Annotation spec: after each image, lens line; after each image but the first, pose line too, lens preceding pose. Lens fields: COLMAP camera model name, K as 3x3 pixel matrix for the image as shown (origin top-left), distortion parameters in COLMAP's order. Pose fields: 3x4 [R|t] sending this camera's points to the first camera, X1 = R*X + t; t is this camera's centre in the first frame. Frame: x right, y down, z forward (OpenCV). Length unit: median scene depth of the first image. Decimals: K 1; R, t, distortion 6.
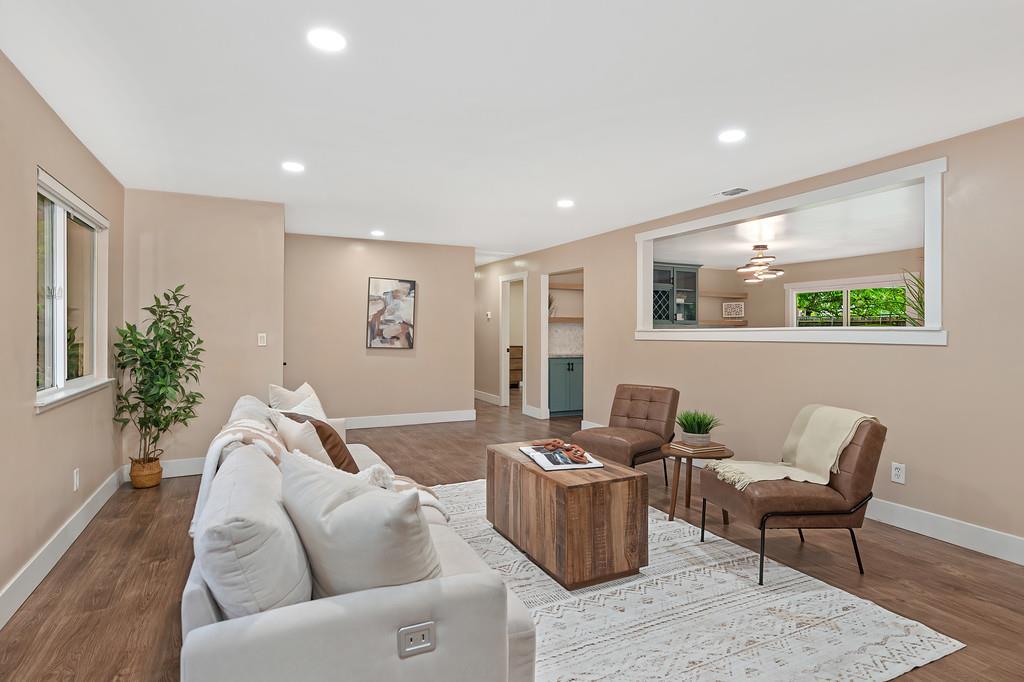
lens RADIAL K [[537.2, 0, 506.5], [0, 537.2, 331.6], [0, 0, 1]] dist [-0.004321, -0.000744]
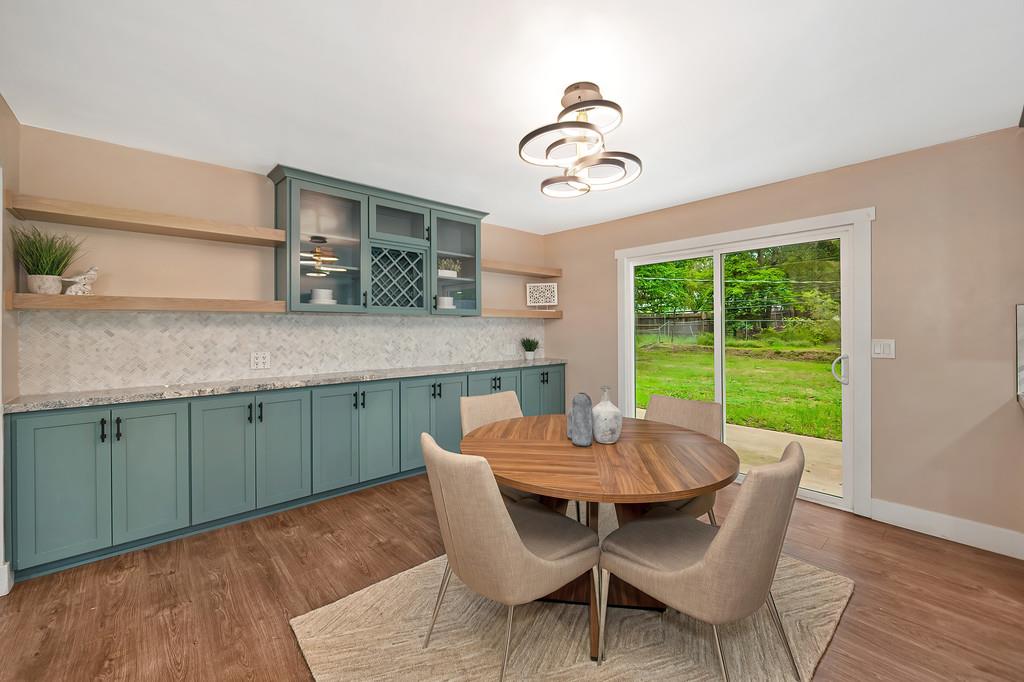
lens RADIAL K [[408.1, 0, 508.8], [0, 408.1, 335.4], [0, 0, 1]] dist [-0.002564, 0.000137]
pose [[0.963097, -0.014972, 0.268736, 0.346442], [0.010019, 0.999754, 0.019794, -0.001919], [-0.268966, -0.016371, 0.963010, 0.739457]]
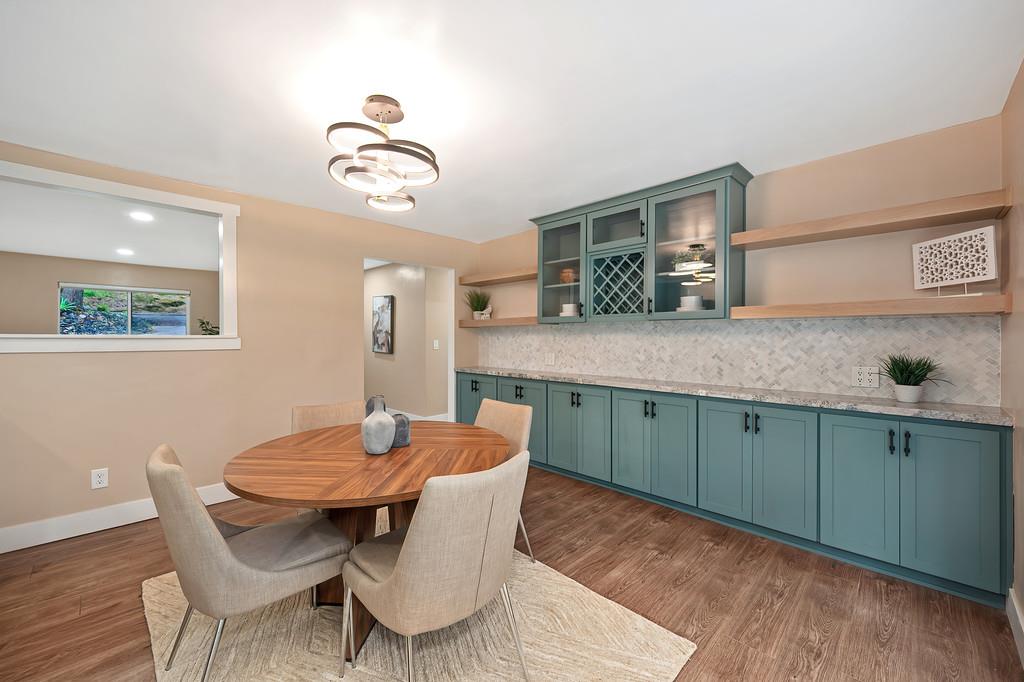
lens RADIAL K [[408.1, 0, 497.2], [0, 408.1, 342.4], [0, 0, 1]] dist [-0.002564, 0.000137]
pose [[0.311154, 0.003158, -0.950354, 0.759120], [-0.002585, 0.999994, 0.002476, 0.004582], [0.950356, 0.001687, 0.311161, 0.963317]]
